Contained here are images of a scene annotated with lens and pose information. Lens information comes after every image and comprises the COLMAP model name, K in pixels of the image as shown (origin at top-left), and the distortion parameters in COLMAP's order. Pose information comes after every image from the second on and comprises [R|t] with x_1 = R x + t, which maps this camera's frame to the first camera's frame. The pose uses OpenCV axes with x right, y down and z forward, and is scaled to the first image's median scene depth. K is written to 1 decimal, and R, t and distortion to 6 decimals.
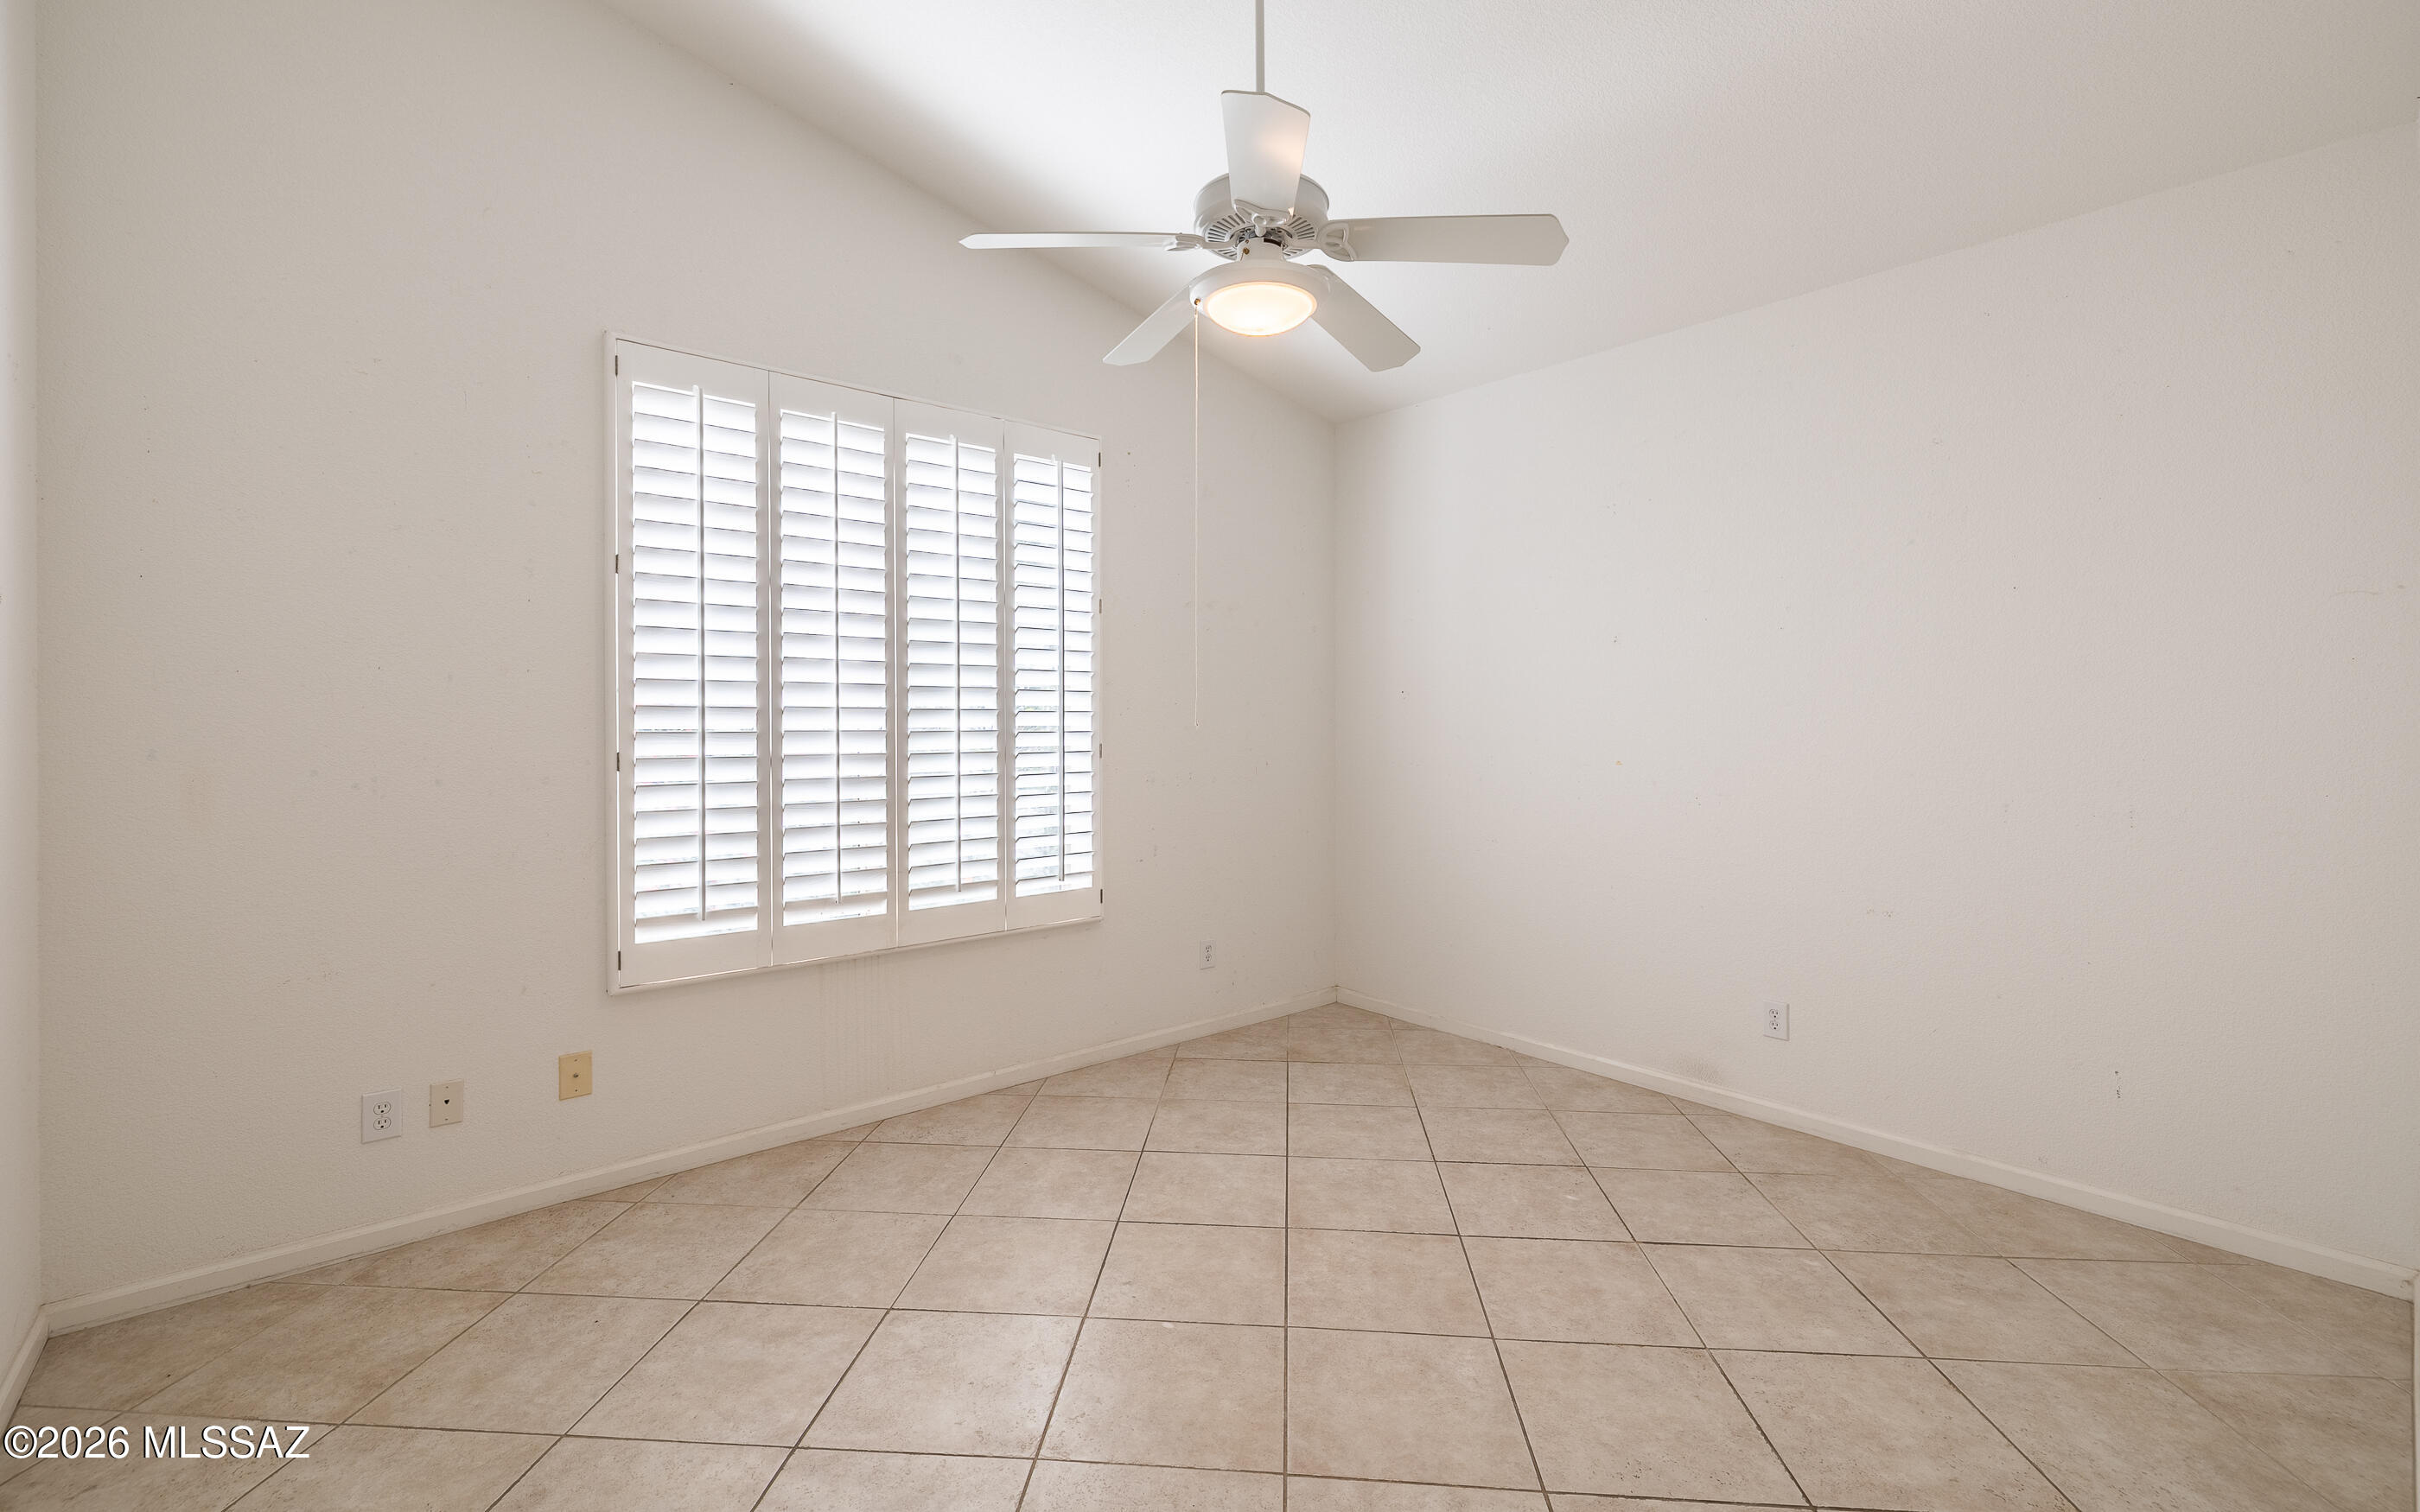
lens RADIAL K [[1033.5, 0, 1205.6], [0, 1033.5, 734.2], [0, 0, 1]] dist [0.000451, 0.000370]
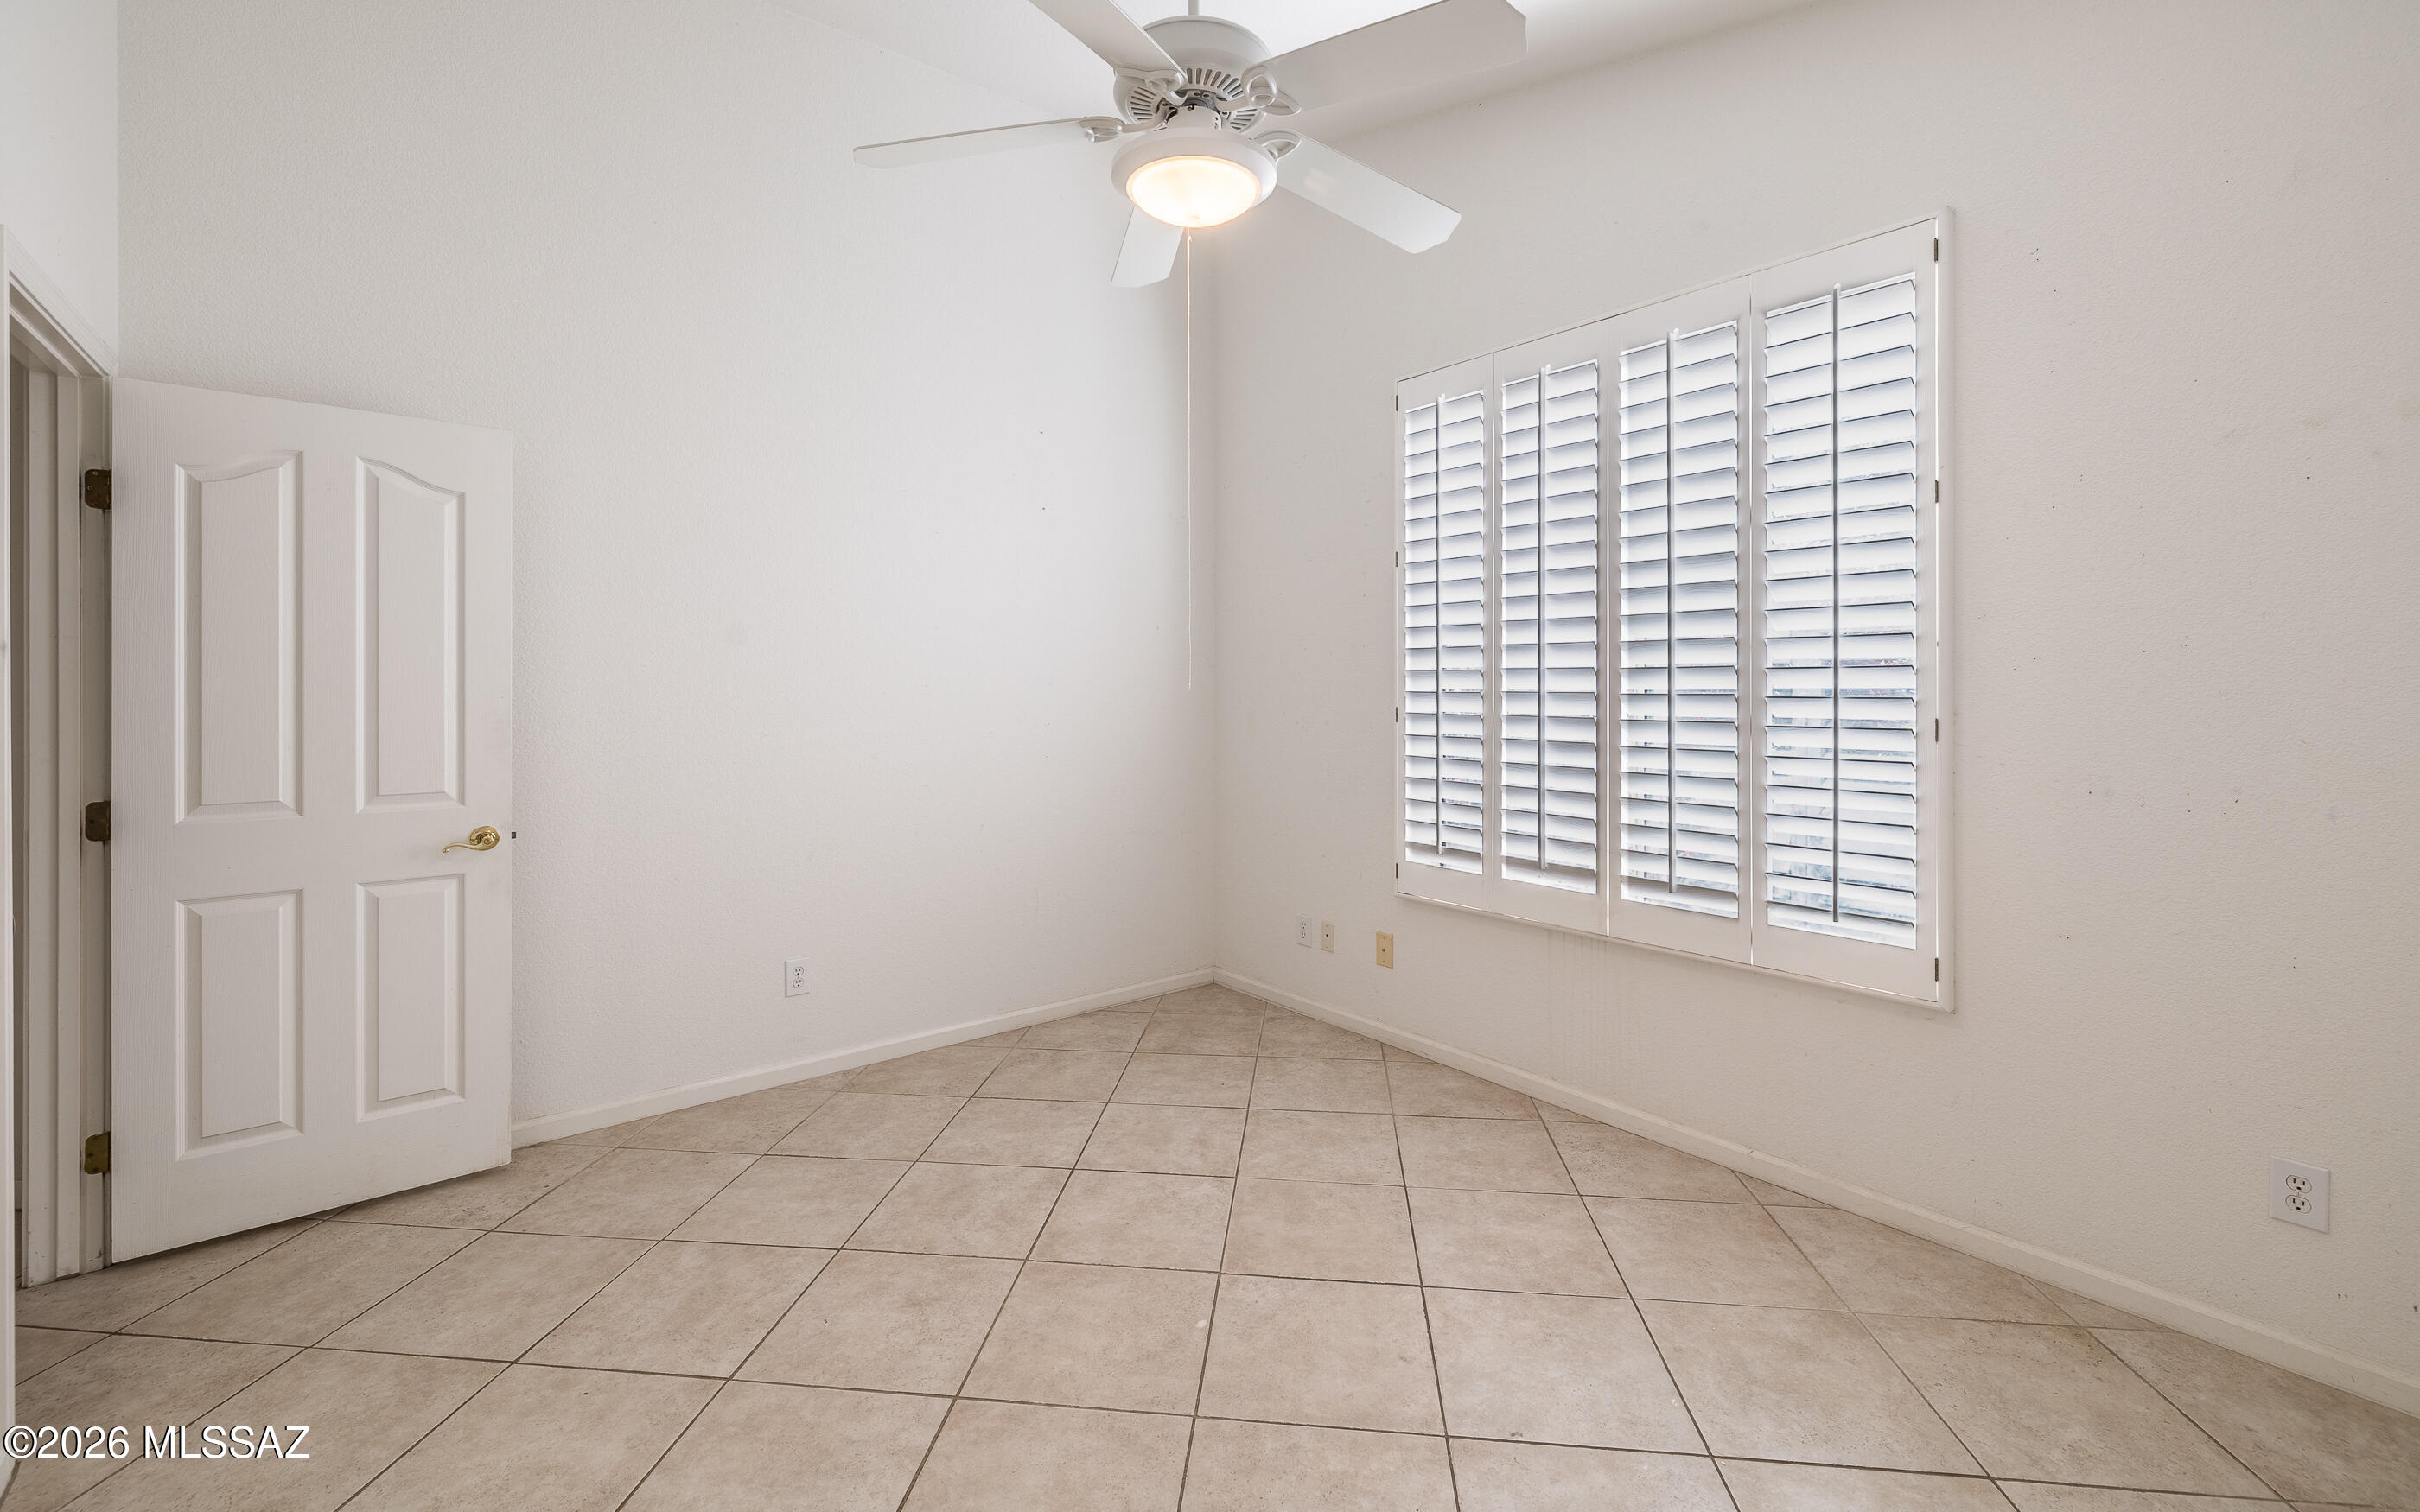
lens RADIAL K [[1033.5, 0, 1238.6], [0, 1033.5, 699.4], [0, 0, 1]] dist [0.000451, 0.000370]
pose [[-0.026217, 0.014525, -0.999551, 0.705305], [-0.010801, 0.999832, 0.014812, -0.008880], [0.999598, 0.011185, -0.026056, 0.829412]]
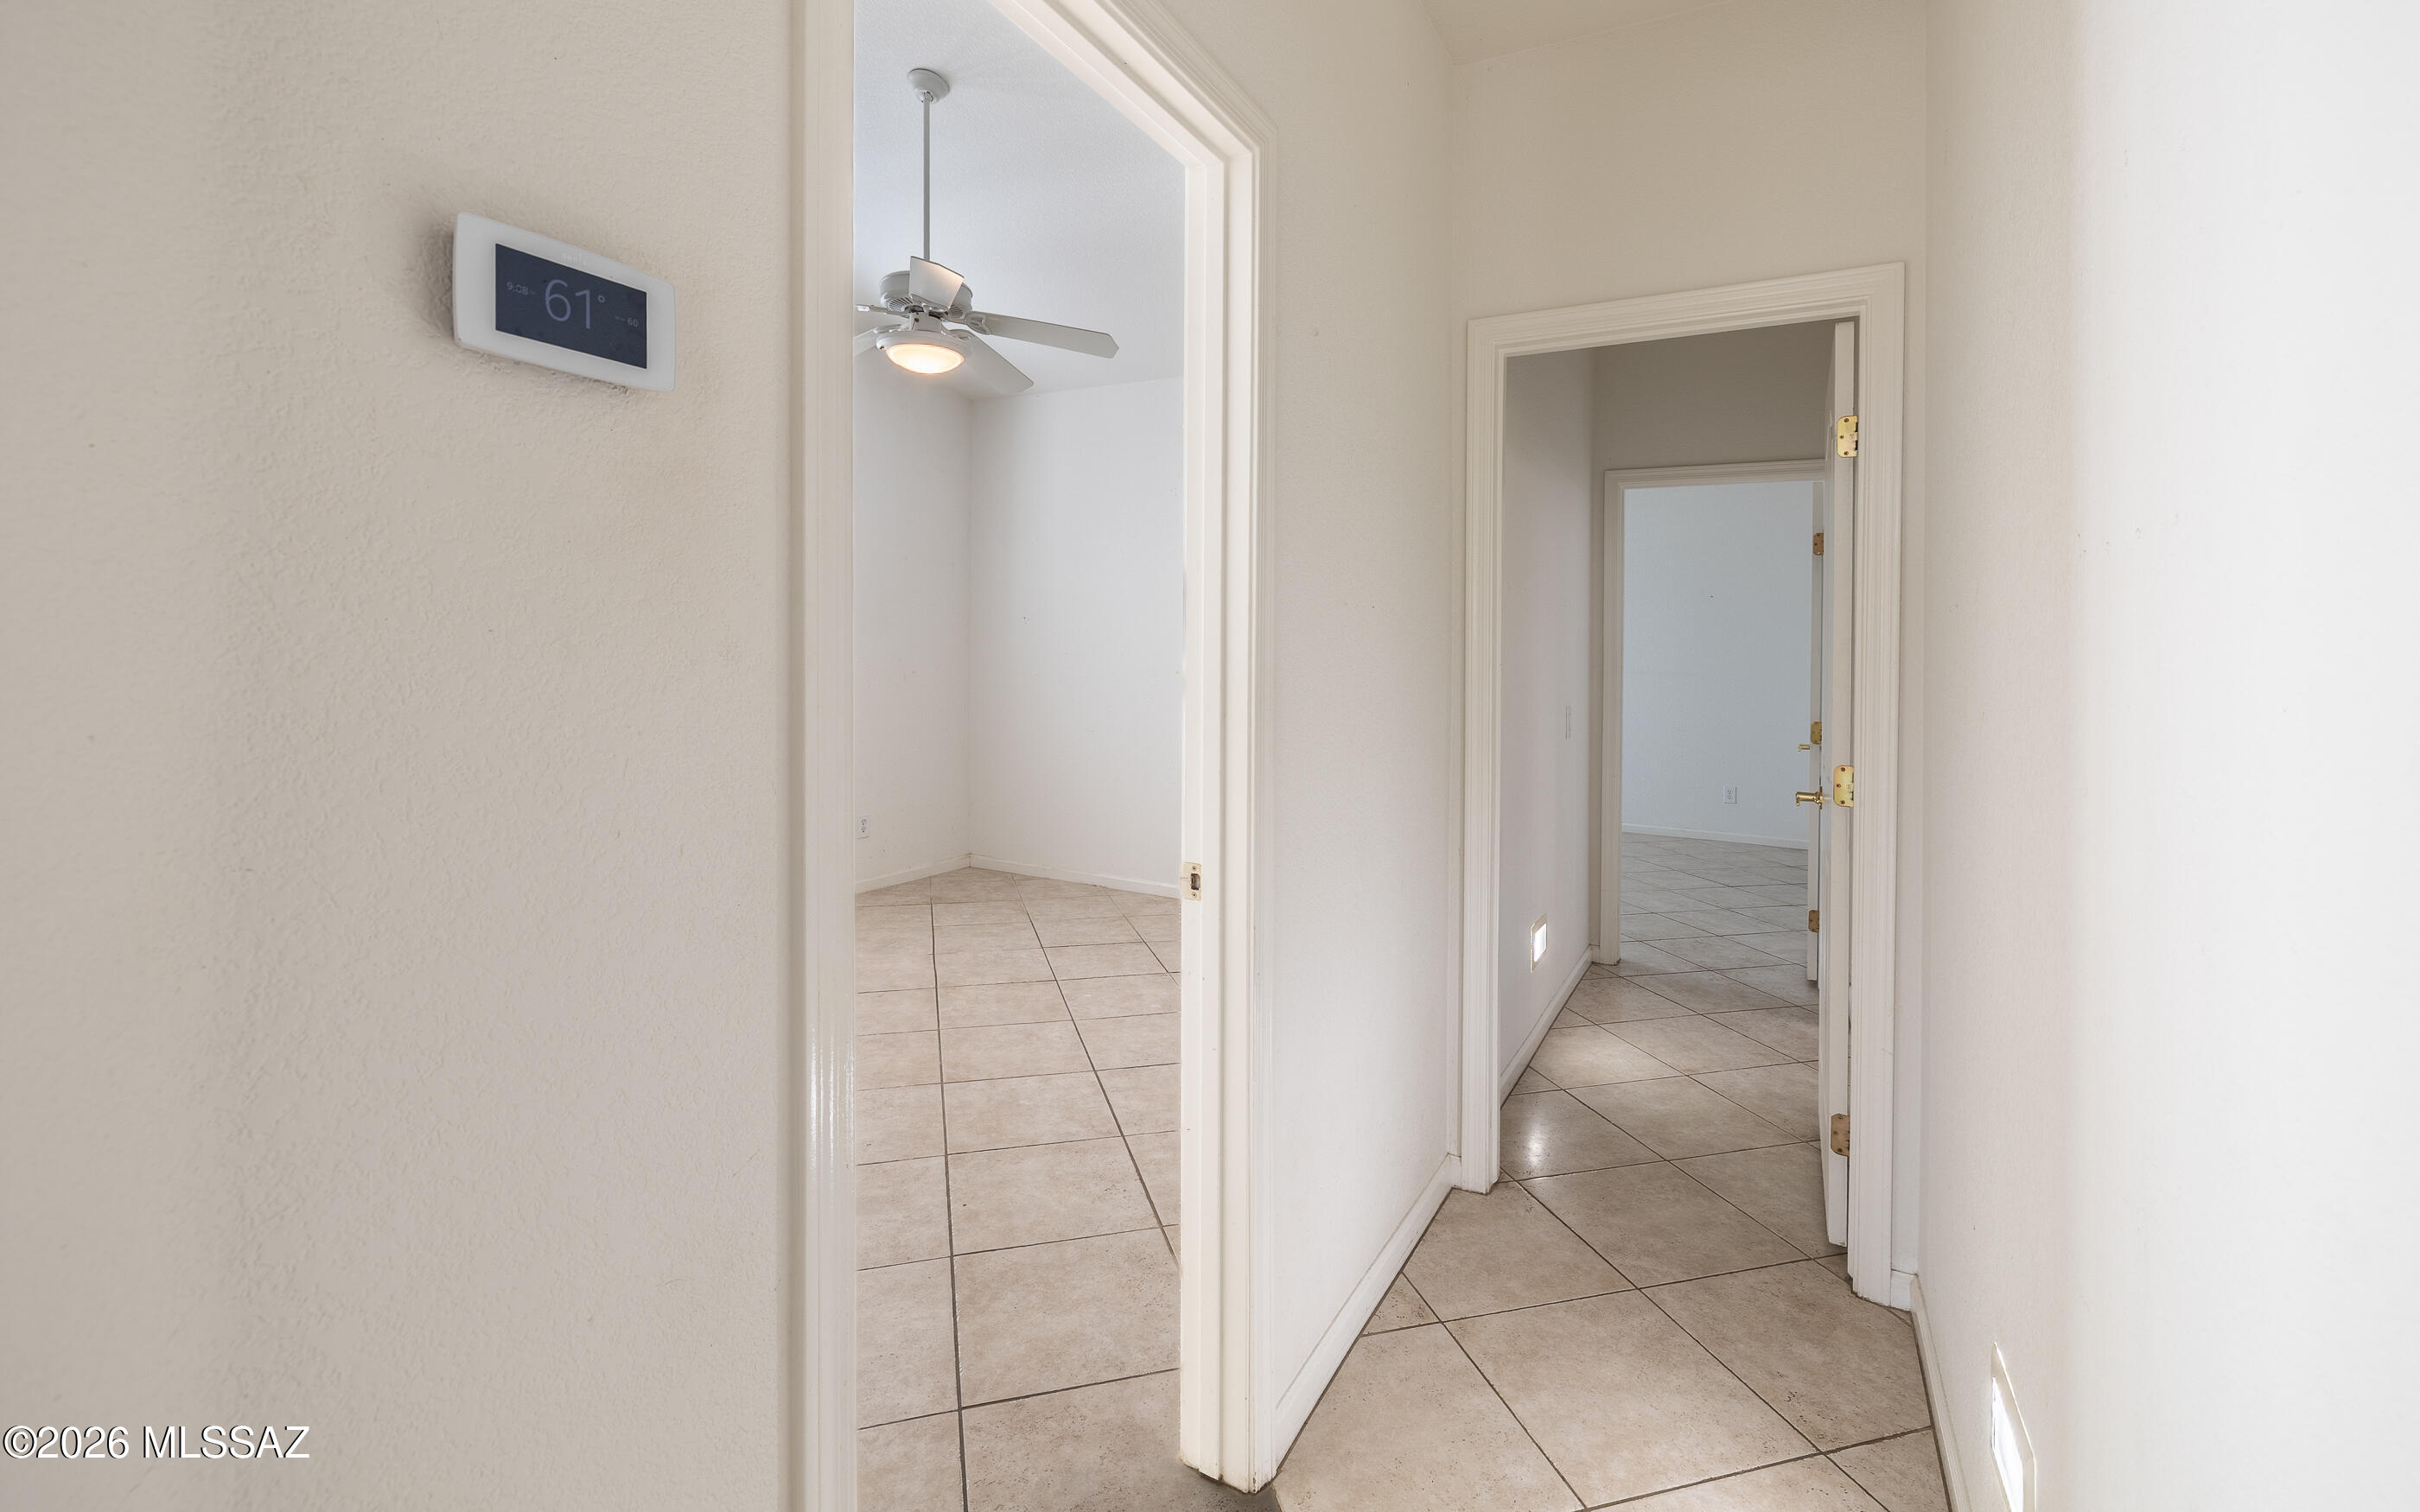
lens RADIAL K [[1033.5, 0, 1198.9], [0, 1033.5, 674.2], [0, 0, 1]] dist [0.000451, 0.000370]
pose [[0.940073, 0.003383, 0.340957, -0.064600], [-0.005884, 0.999963, 0.006302, 0.033919], [-0.340923, -0.007931, 0.940058, -0.430050]]
